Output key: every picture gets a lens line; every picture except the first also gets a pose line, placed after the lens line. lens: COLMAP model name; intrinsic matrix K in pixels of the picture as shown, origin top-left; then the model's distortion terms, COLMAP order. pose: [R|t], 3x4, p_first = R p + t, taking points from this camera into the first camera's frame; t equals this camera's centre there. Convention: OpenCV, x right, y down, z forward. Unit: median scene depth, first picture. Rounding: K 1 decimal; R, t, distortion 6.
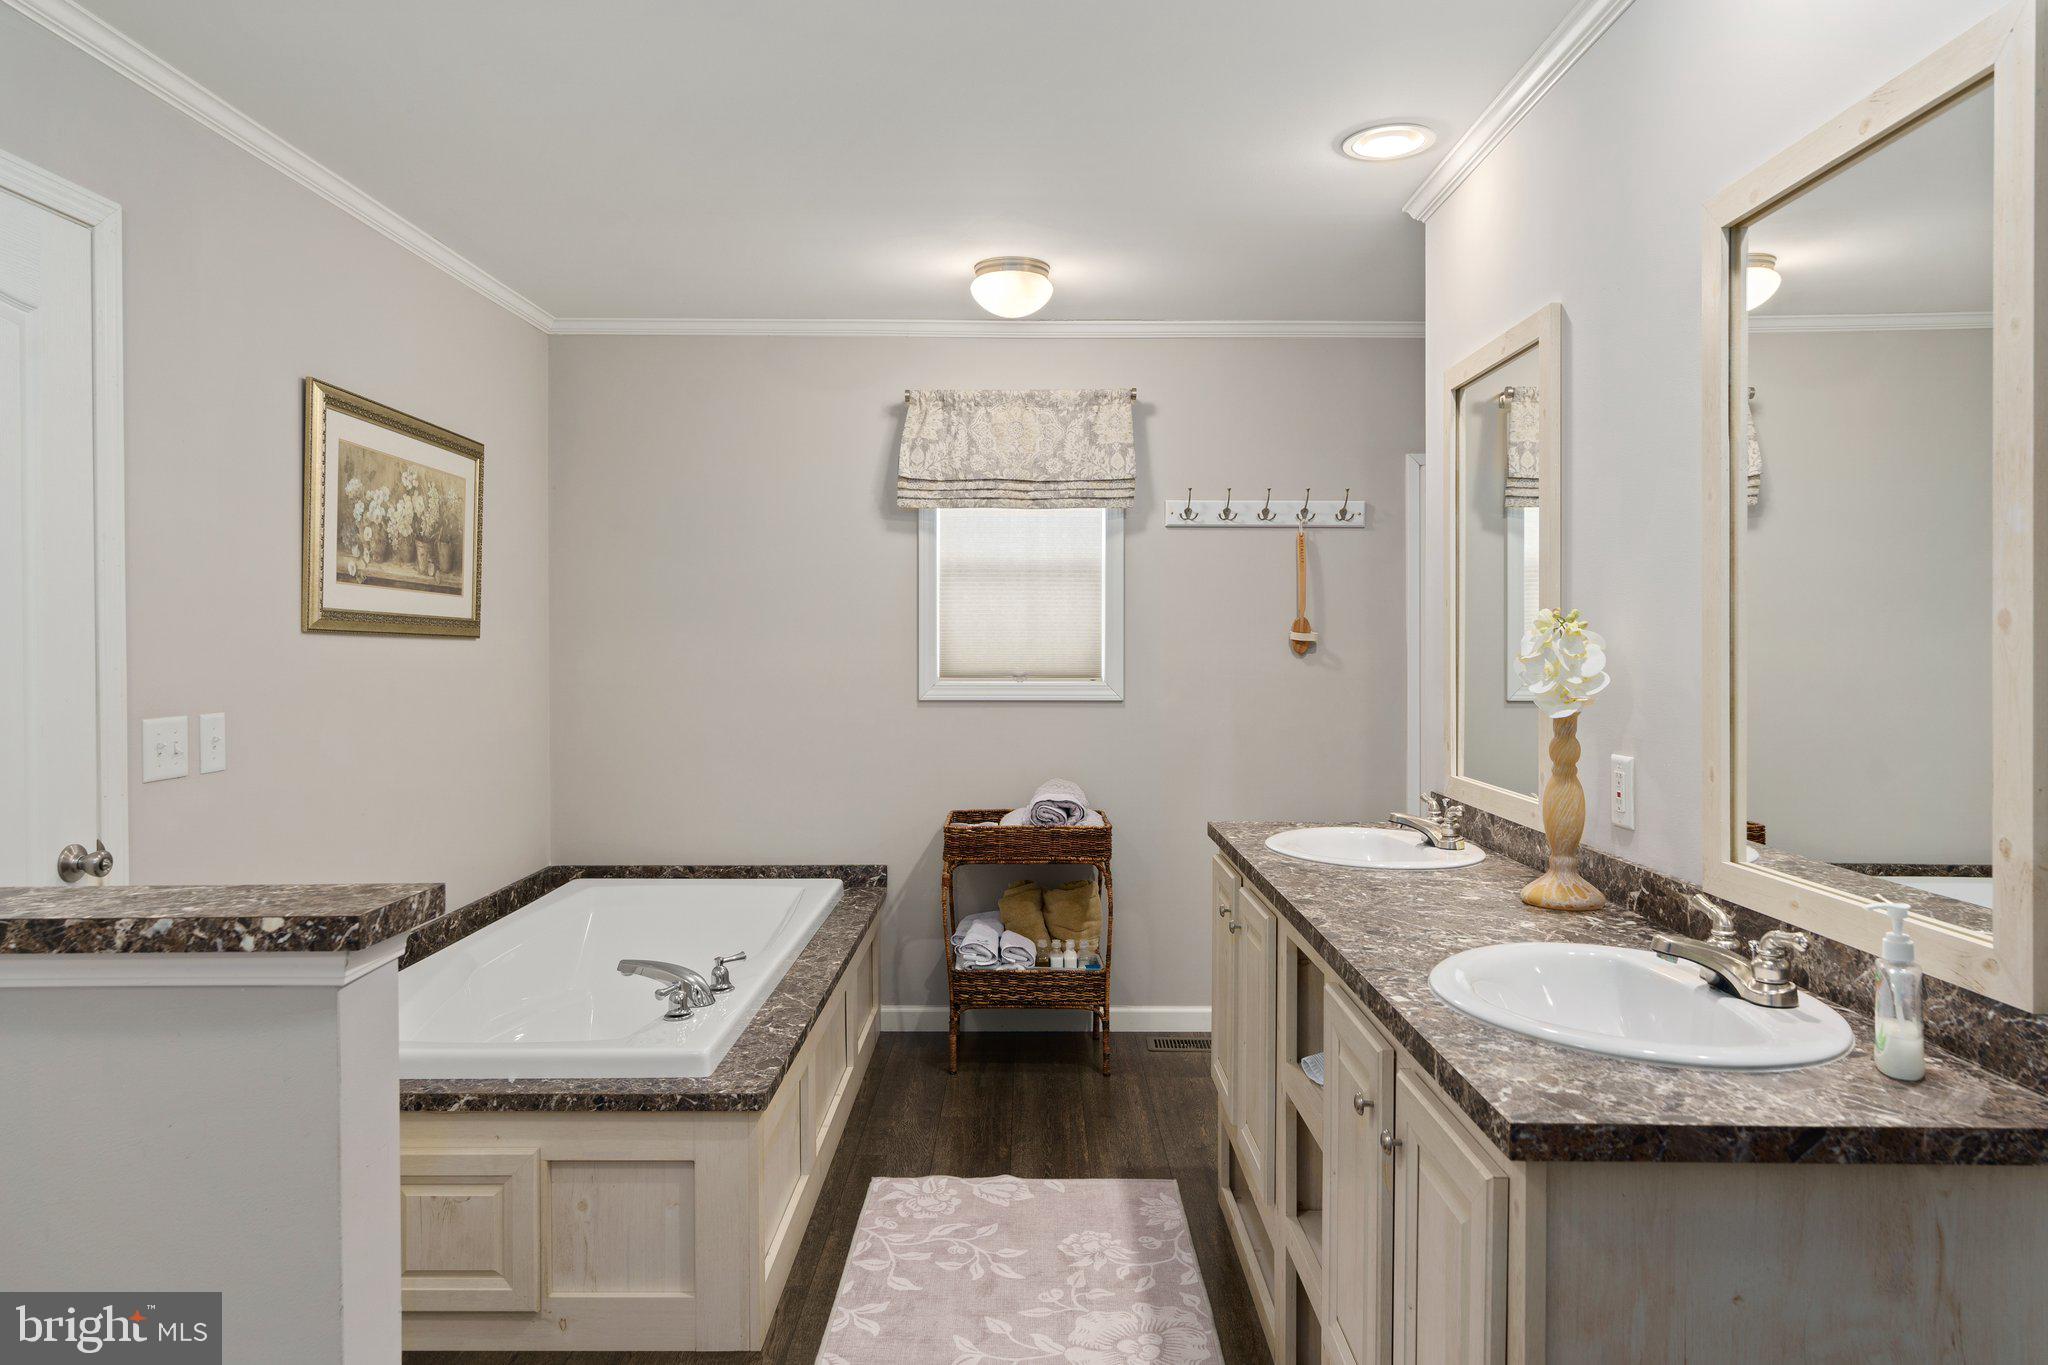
lens RADIAL K [[1311.4, 0, 1024.3], [0, 1311.4, 668.0], [0, 0, 1]] dist [0.007611, 0.002702]
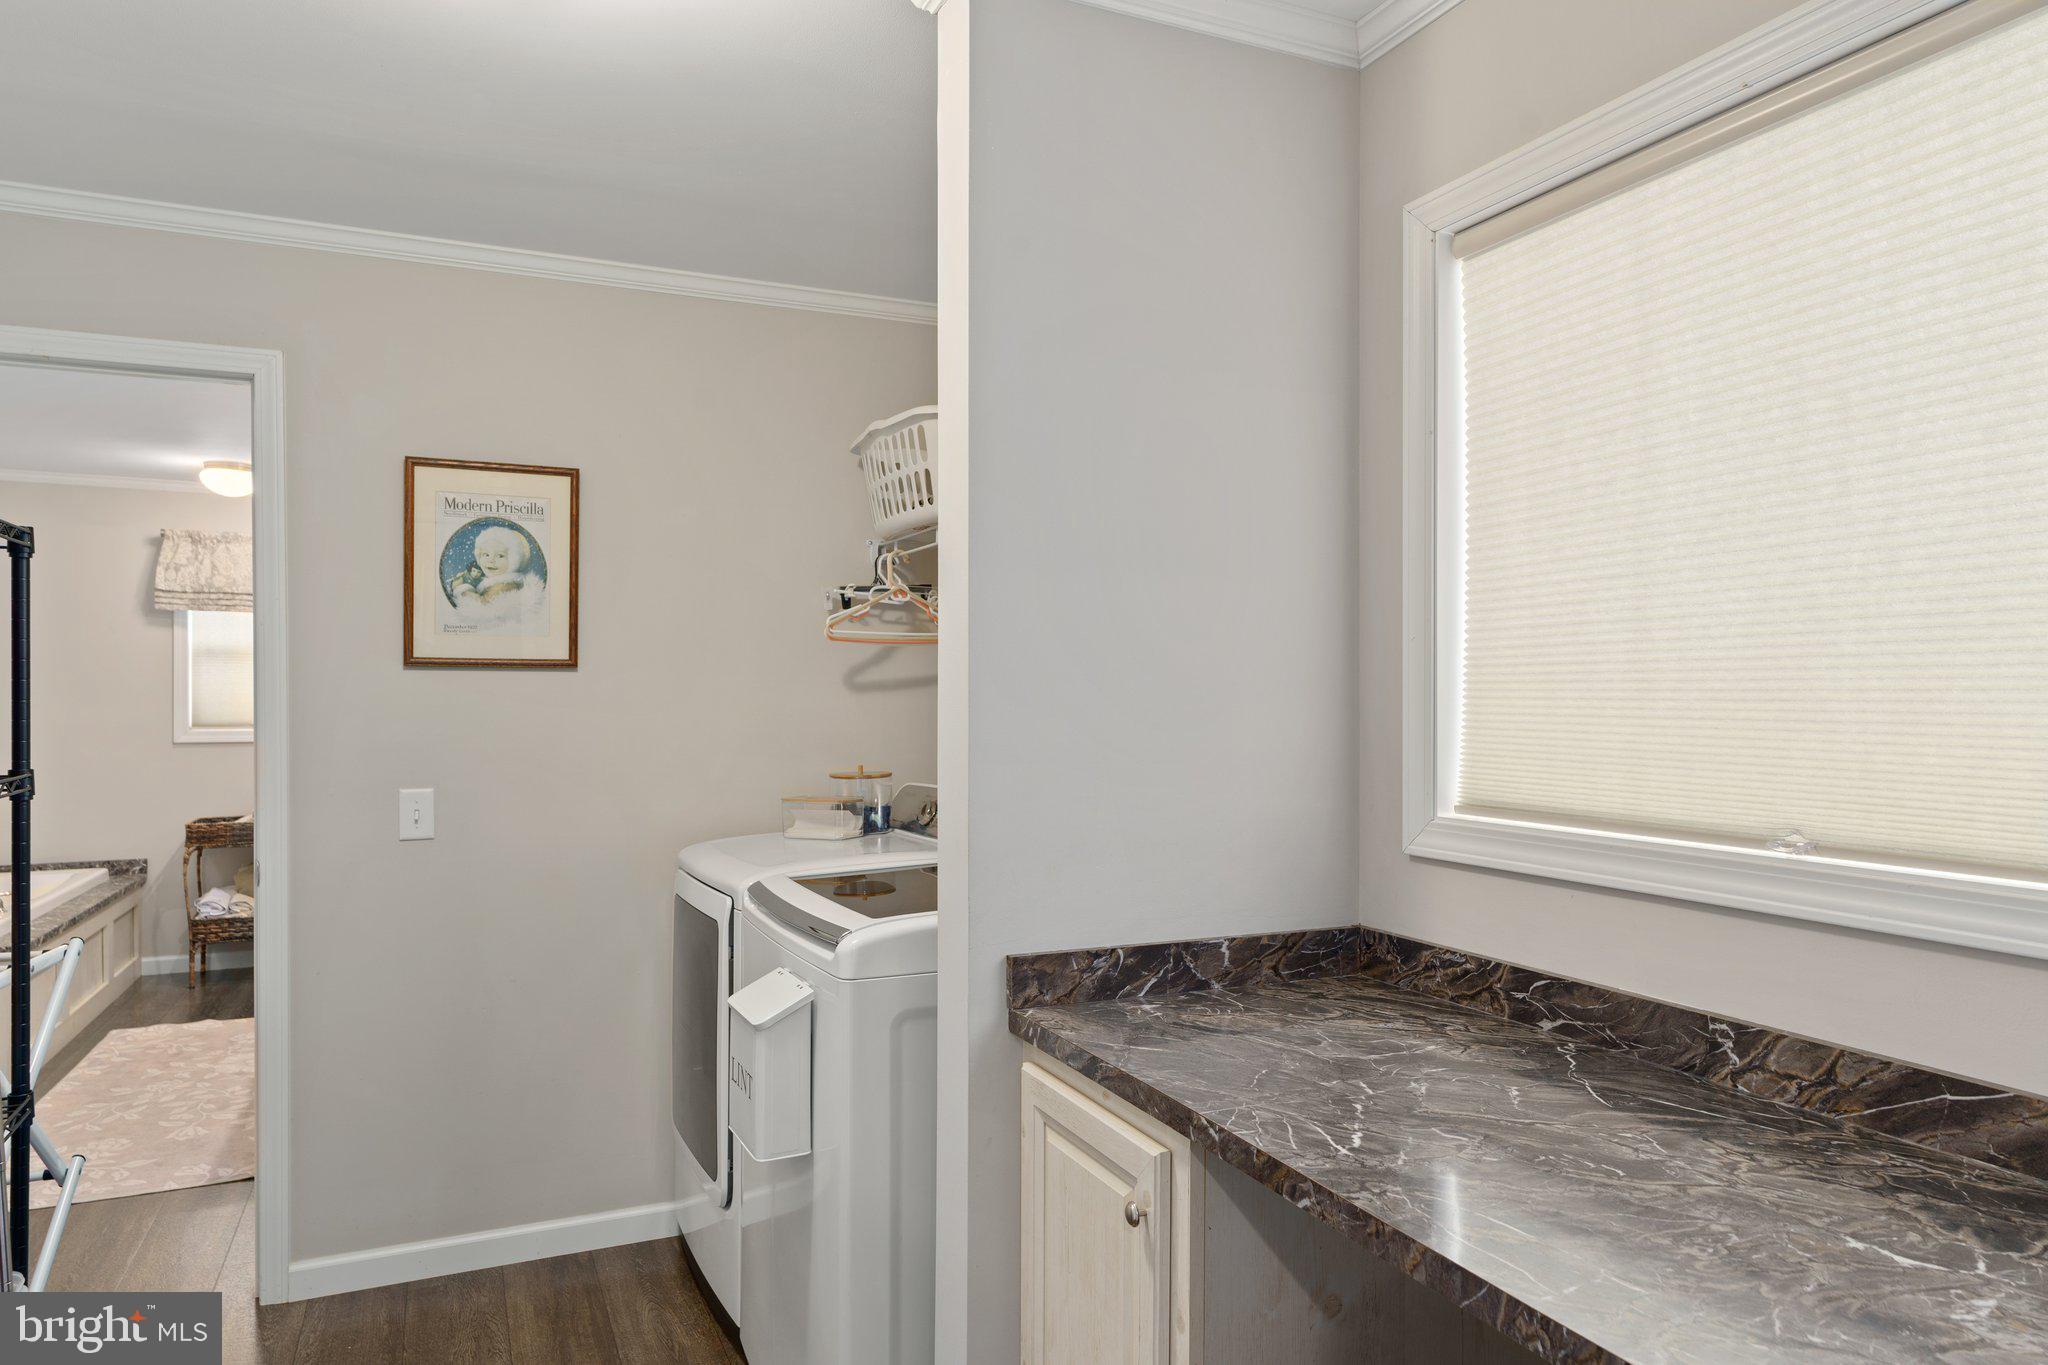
lens RADIAL K [[1311.4, 0, 1026.3], [0, 1311.4, 694.3], [0, 0, 1]] dist [0.007611, 0.002702]
pose [[0.913184, -0.003713, 0.407530, 0.189809], [0.013445, 0.999689, -0.021021, 0.014745], [-0.407326, 0.024675, 0.912950, -0.719268]]
